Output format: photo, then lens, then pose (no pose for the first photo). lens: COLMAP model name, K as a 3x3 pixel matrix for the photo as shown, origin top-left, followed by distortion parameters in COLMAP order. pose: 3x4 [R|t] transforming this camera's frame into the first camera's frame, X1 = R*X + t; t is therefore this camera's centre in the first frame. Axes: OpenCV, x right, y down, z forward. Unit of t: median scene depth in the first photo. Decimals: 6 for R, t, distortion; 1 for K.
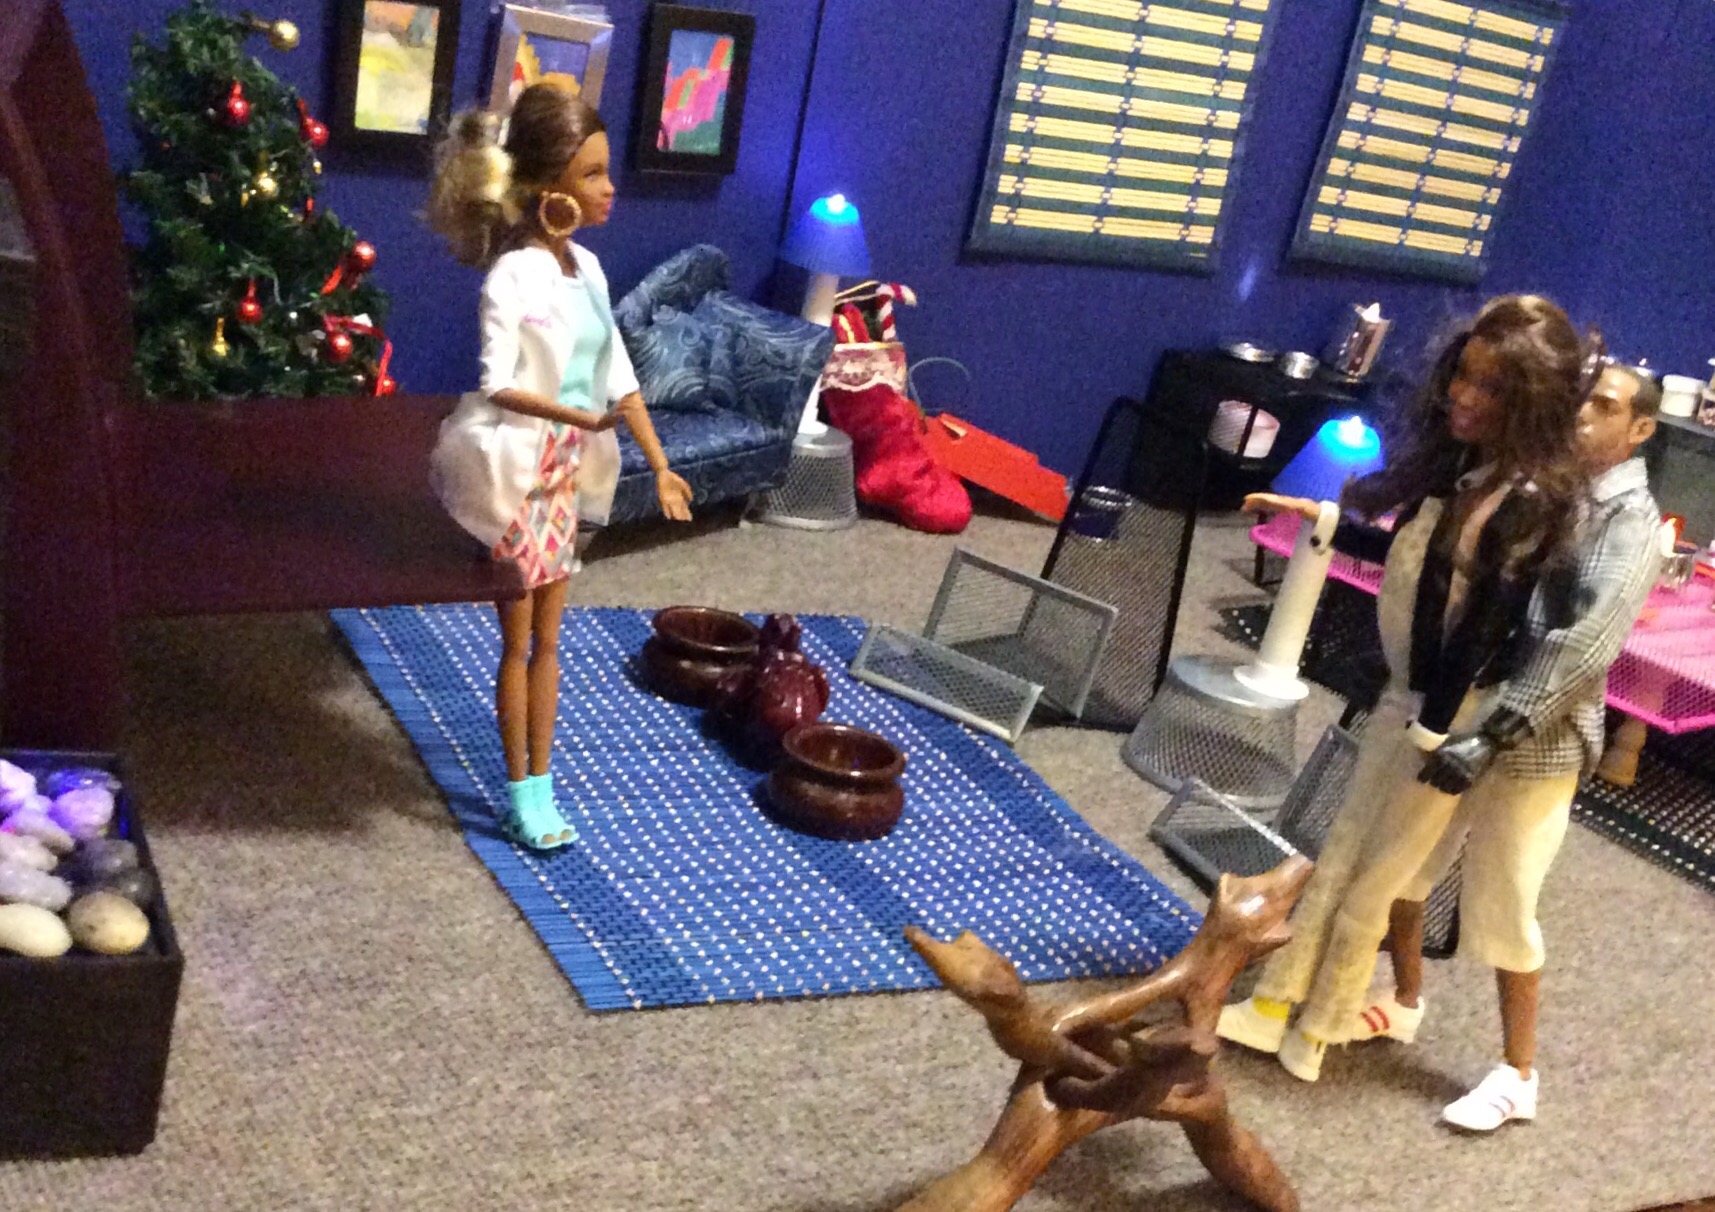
lens RADIAL K [[2324.7, 0, 831.0], [0, 2324.7, 774.3], [0, 0, 1]] dist [0.179177, -0.404396]
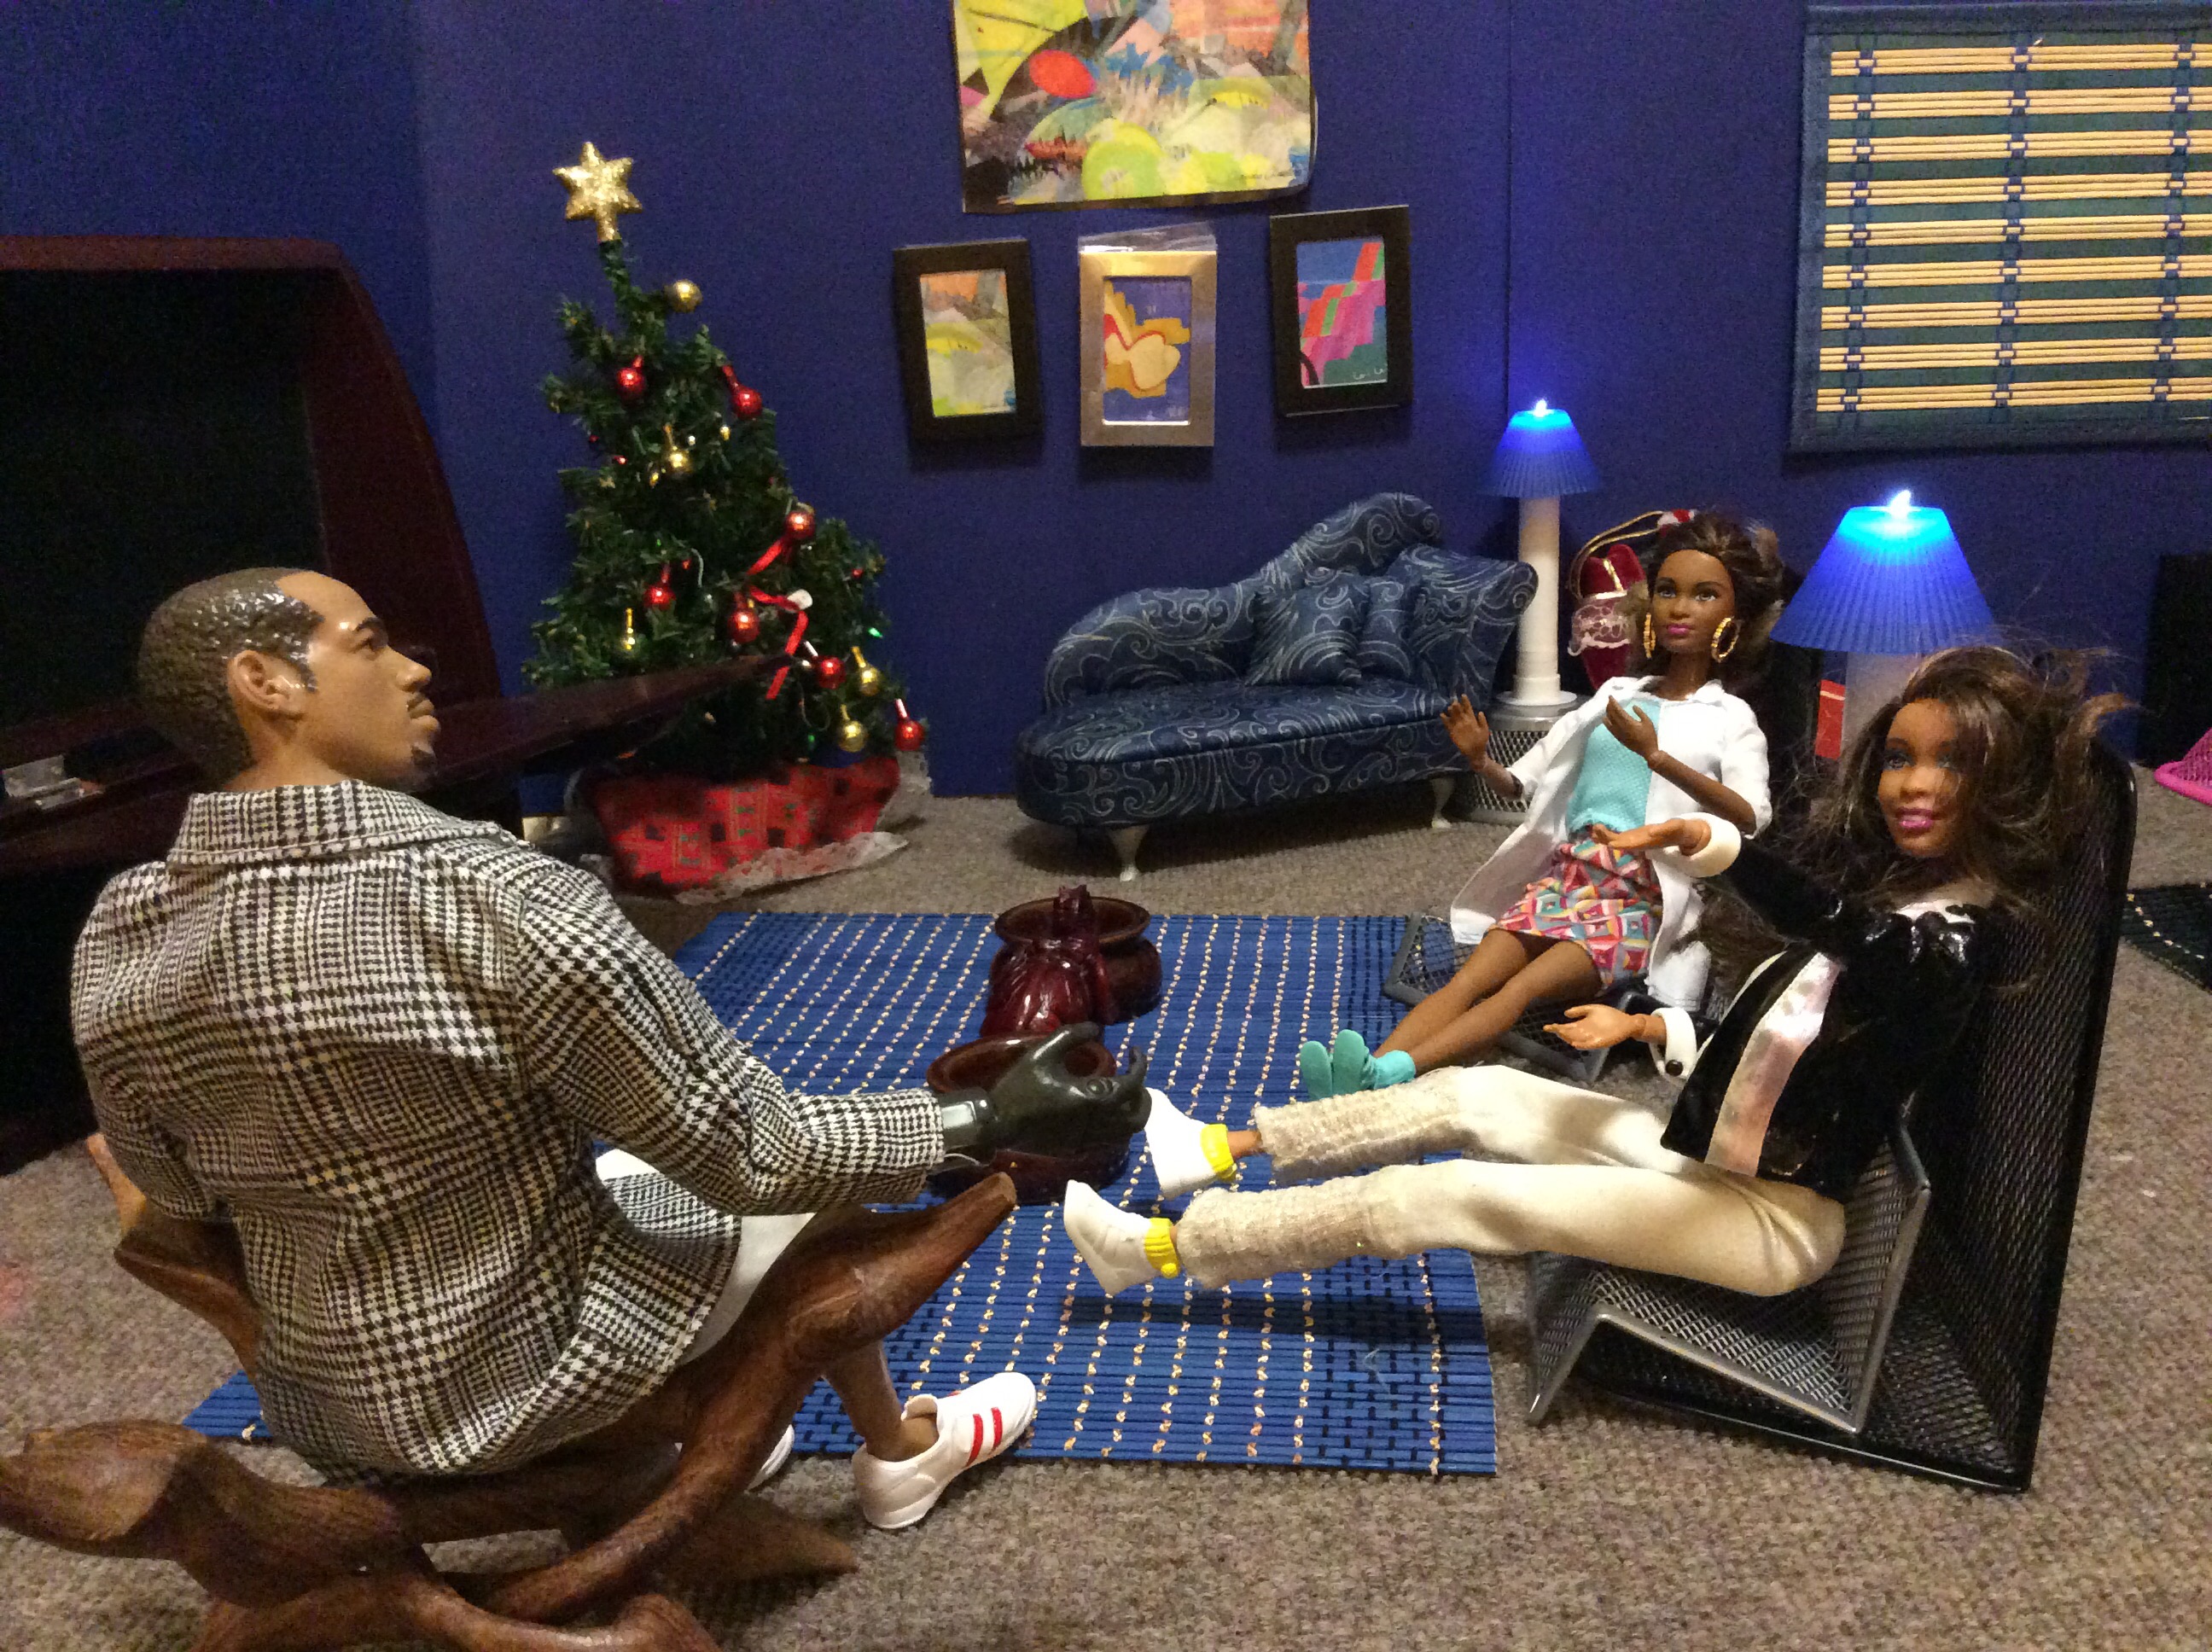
lens RADIAL K [[1998.5, 0, 1118.7], [0, 1998.5, 854.6], [0, 0, 1]] dist [0.103987, -0.212244]
pose [[0.813993, -0.069543, -0.576697, 0.263257], [-0.029039, 0.986694, -0.159972, 0.014257], [0.580148, 0.146963, 0.801143, 0.397134]]
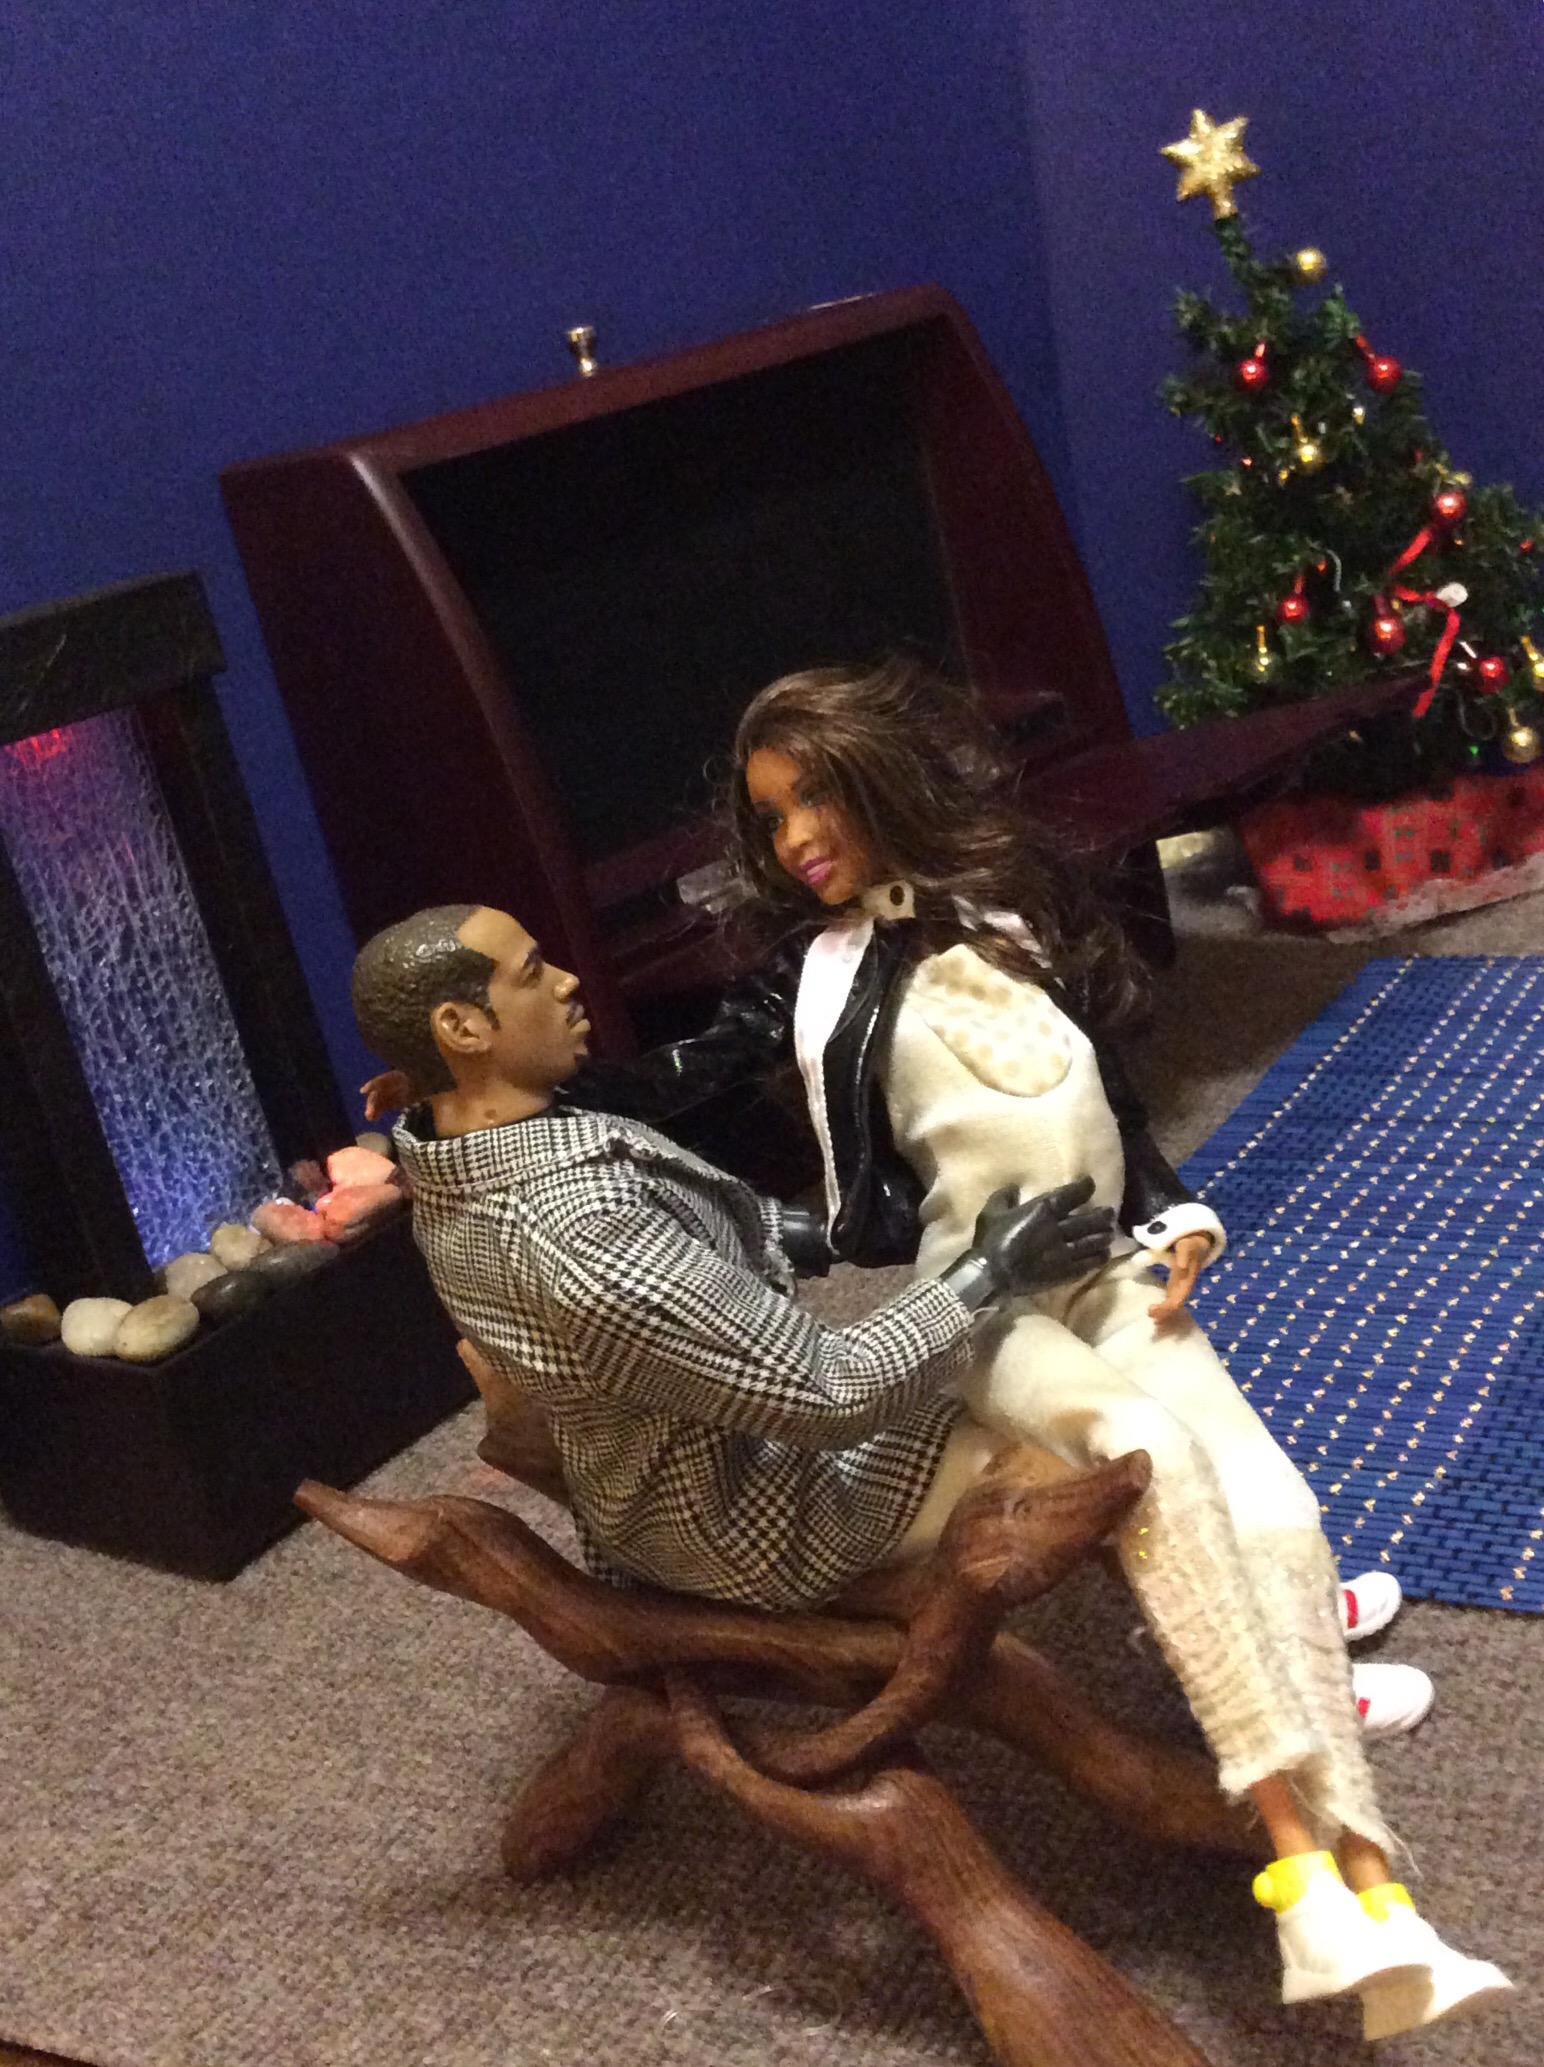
lens RADIAL K [[2400.4, 0, 769.2], [0, 2400.4, 976.9], [0, 0, 1]] dist [0.137828, -0.047215]
pose [[0.447879, -0.031568, -0.893536, 0.332556], [-0.031638, 0.998191, -0.051124, -0.016518], [0.893534, 0.051167, 0.446070, 0.371497]]
